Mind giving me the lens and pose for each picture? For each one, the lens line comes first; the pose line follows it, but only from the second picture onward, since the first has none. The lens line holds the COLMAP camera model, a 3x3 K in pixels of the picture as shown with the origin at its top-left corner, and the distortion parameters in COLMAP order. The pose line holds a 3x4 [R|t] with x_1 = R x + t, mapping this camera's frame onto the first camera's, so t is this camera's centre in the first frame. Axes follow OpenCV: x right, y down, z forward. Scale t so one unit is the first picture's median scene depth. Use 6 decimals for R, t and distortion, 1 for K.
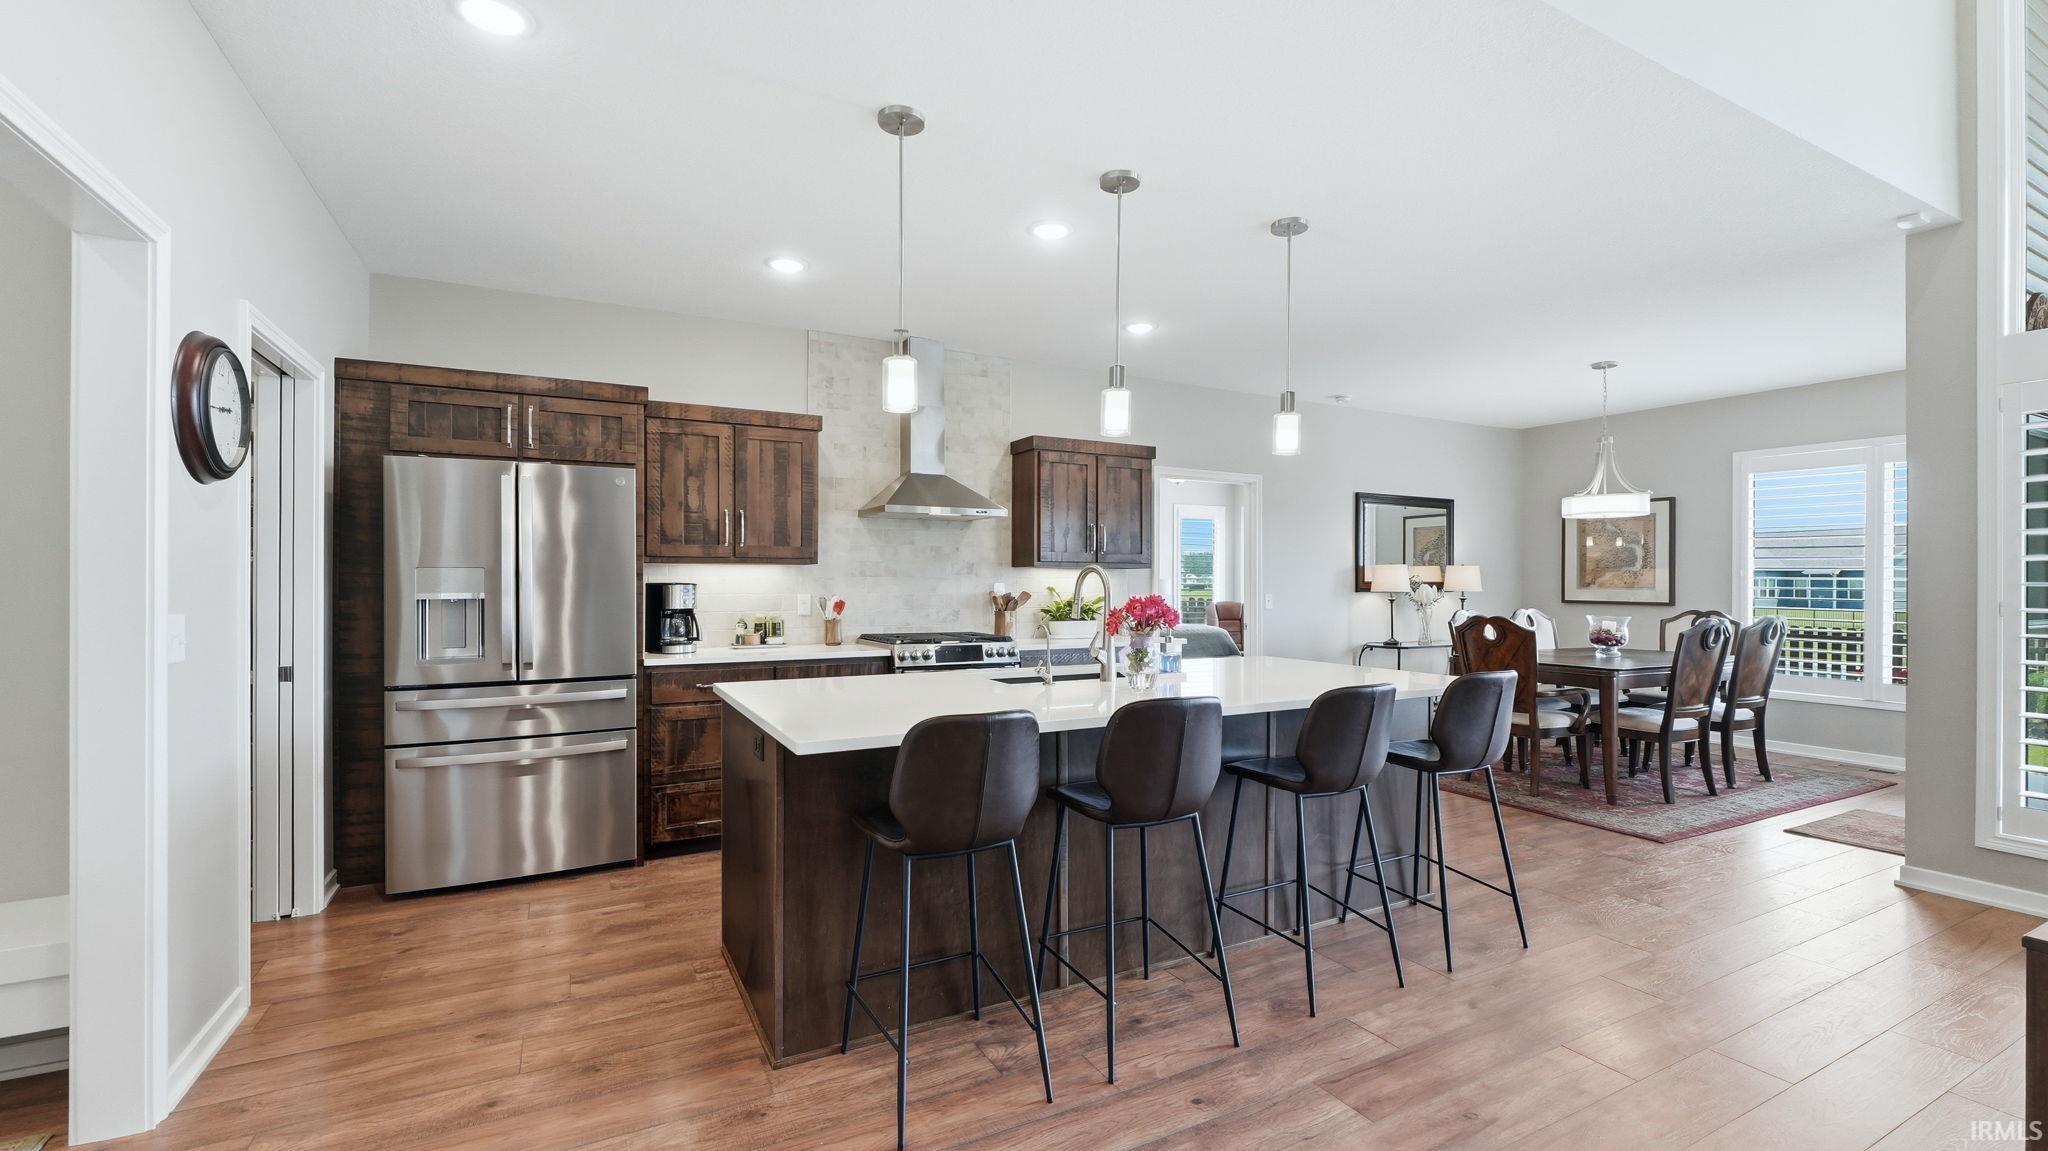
lens RADIAL K [[866.3, 0, 1020.0], [0, 866.3, 582.1], [0, 0, 1]] dist [-0.002187, -0.000244]
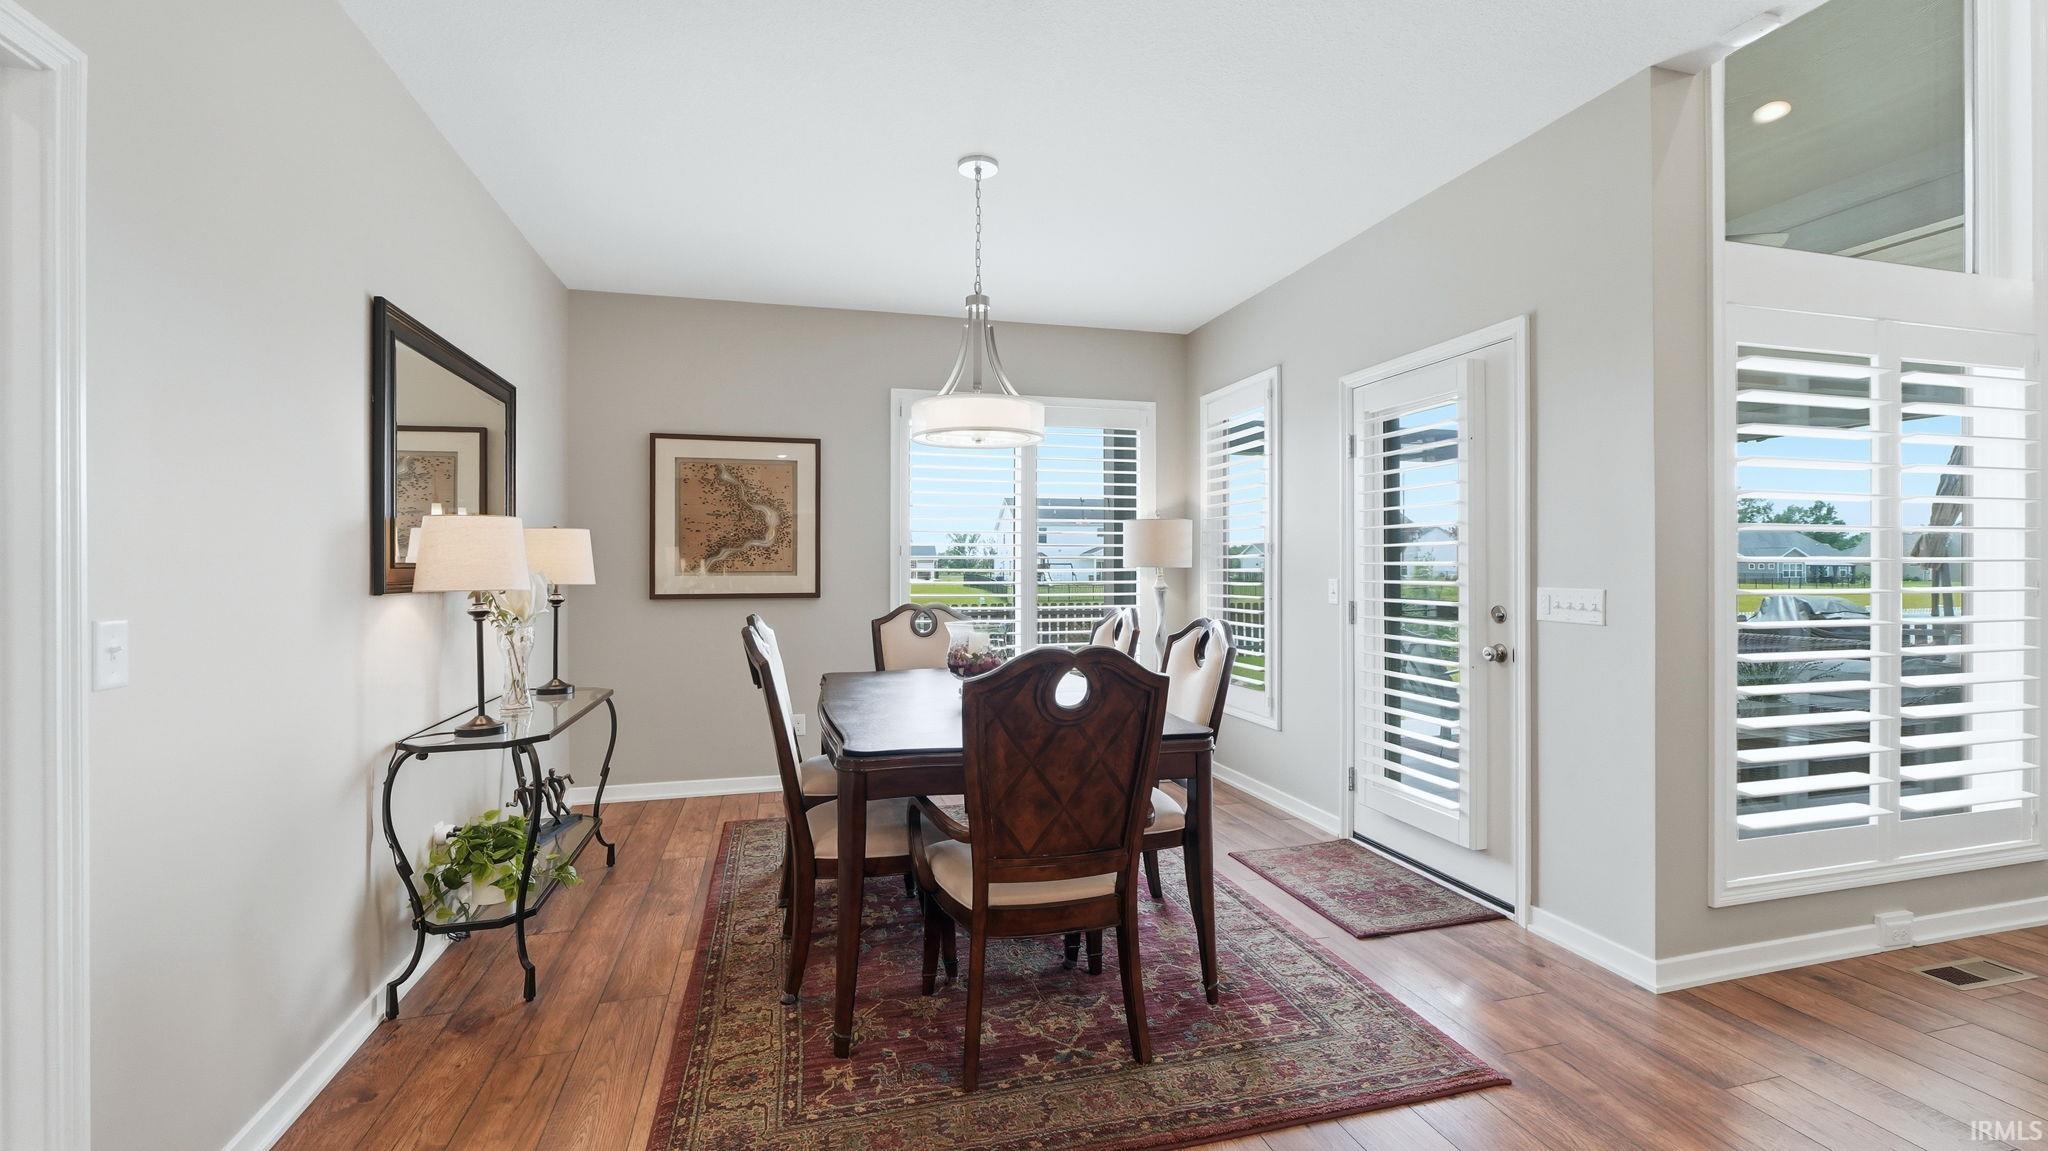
lens RADIAL K [[866.3, 0, 1016.0], [0, 866.3, 560.9], [0, 0, 1]] dist [-0.002187, -0.000244]
pose [[0.220270, -0.000429, 0.975439, 0.148937], [0.007563, 0.999971, -0.001269, 0.000377], [-0.975410, 0.007657, 0.220267, 0.878841]]
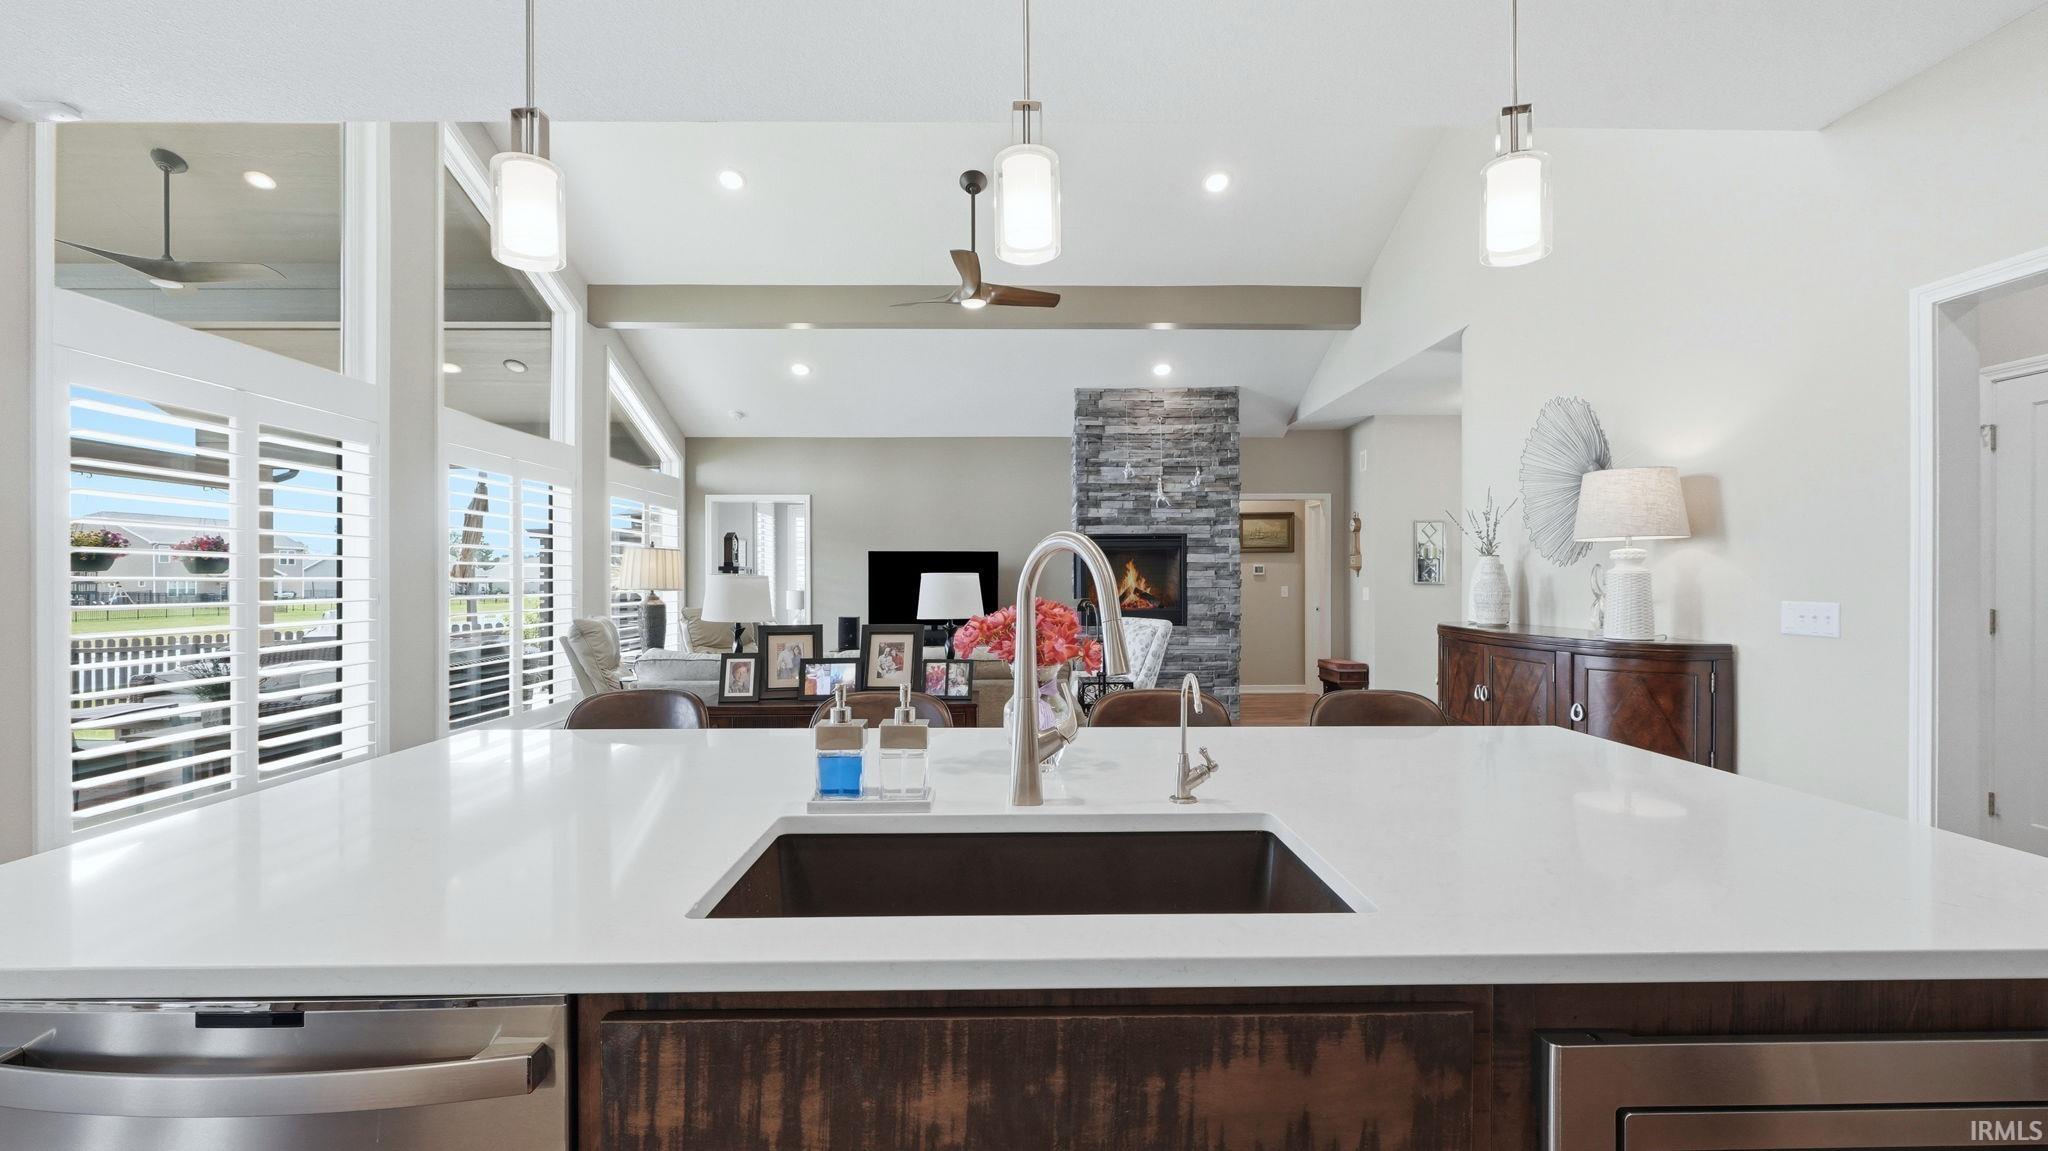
lens RADIAL K [[866.3, 0, 1035.3], [0, 866.3, 588.3], [0, 0, 1]] dist [-0.002187, -0.000244]
pose [[-0.893349, -0.003039, 0.449354, -0.062814], [0.000452, 0.999971, 0.007661, 0.005040], [-0.449364, 0.007047, -0.893321, 0.805702]]
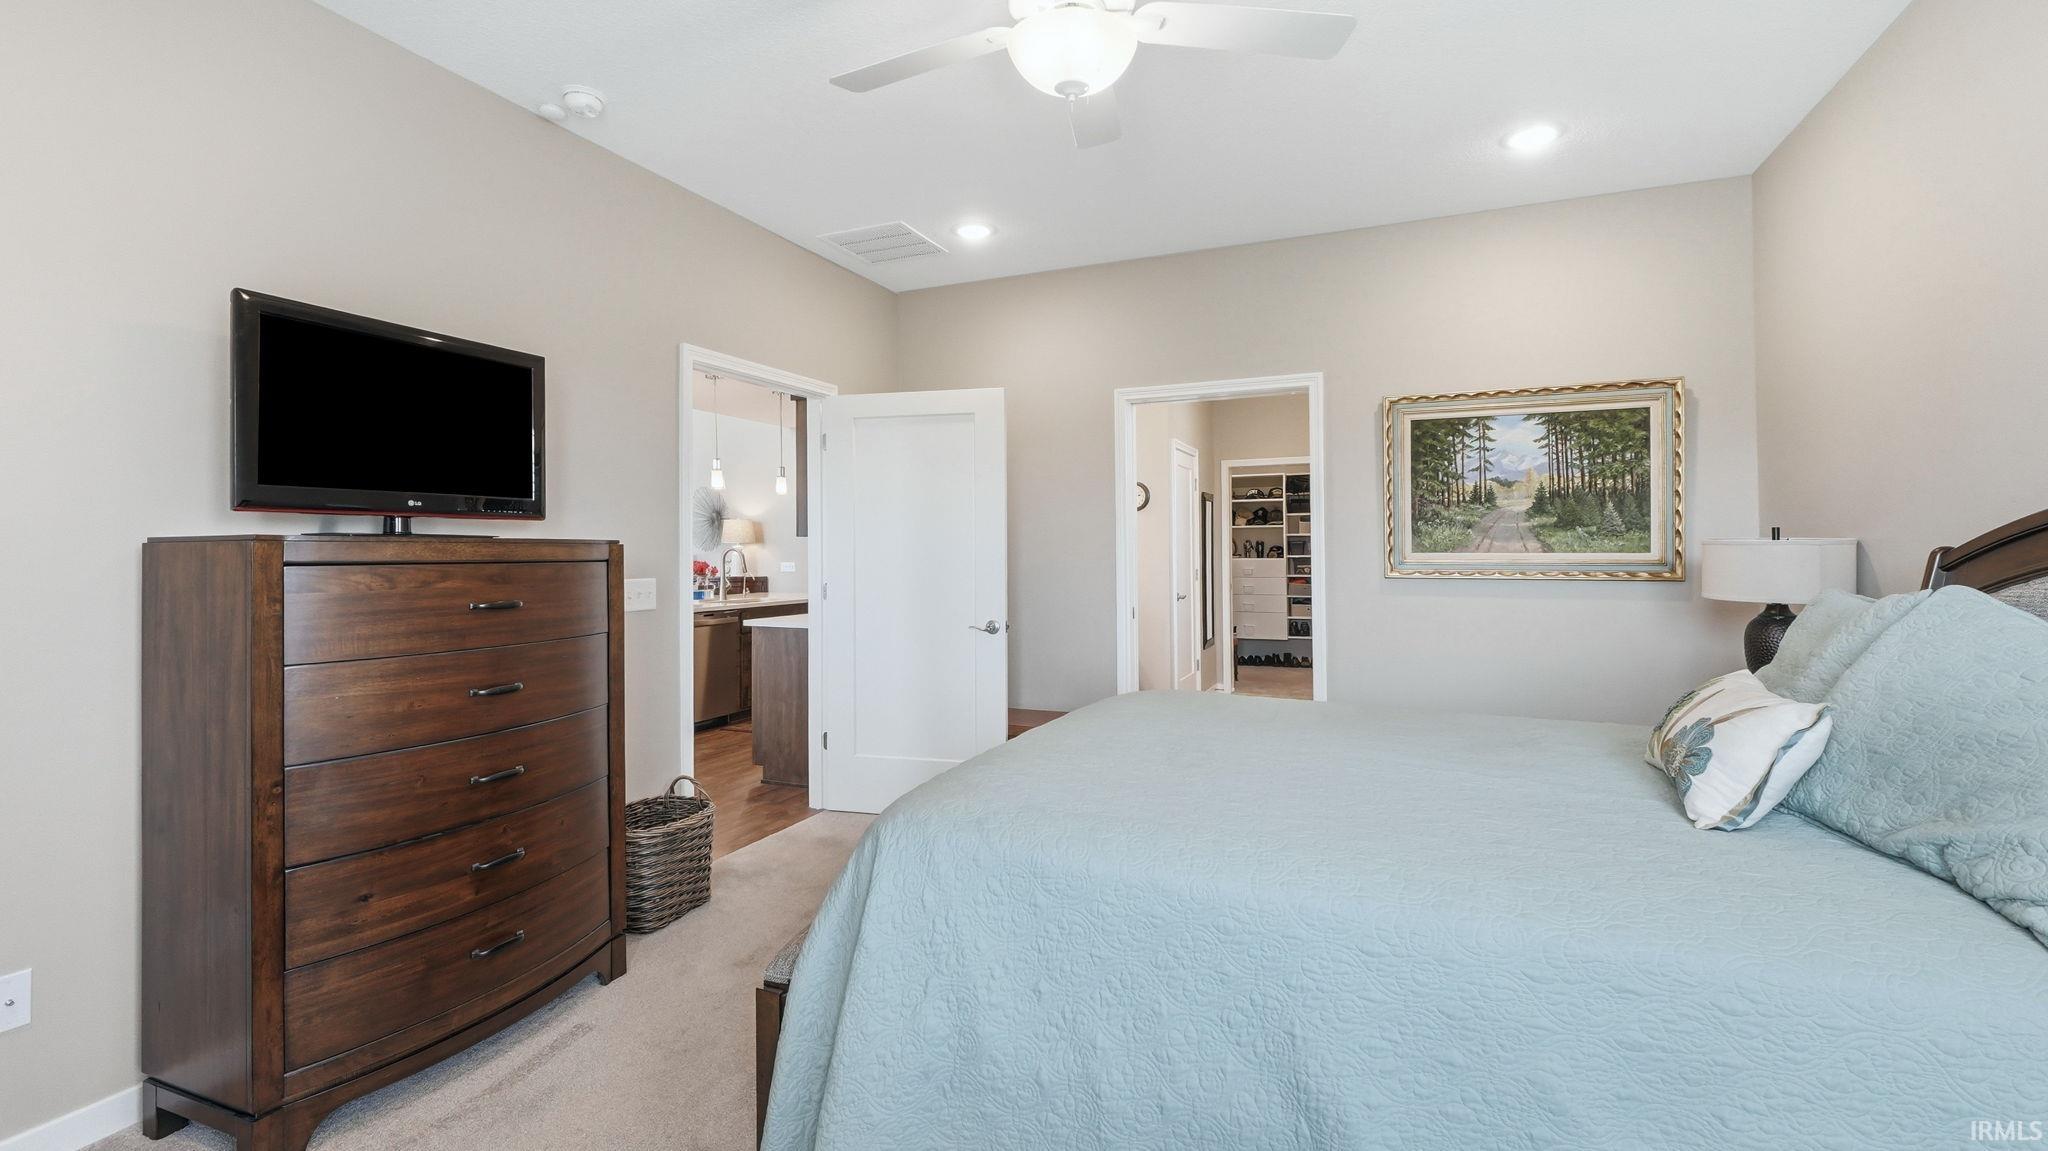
lens RADIAL K [[902.5, 0, 1021.4], [0, 902.5, 564.5], [0, 0, 1]] dist [-0.000854, -0.000018]
pose [[-0.785546, 0.012571, -0.618676, 0.522981], [0.011348, 0.999918, 0.005908, 0.015172], [0.618700, -0.002380, -0.785624, 1.869388]]
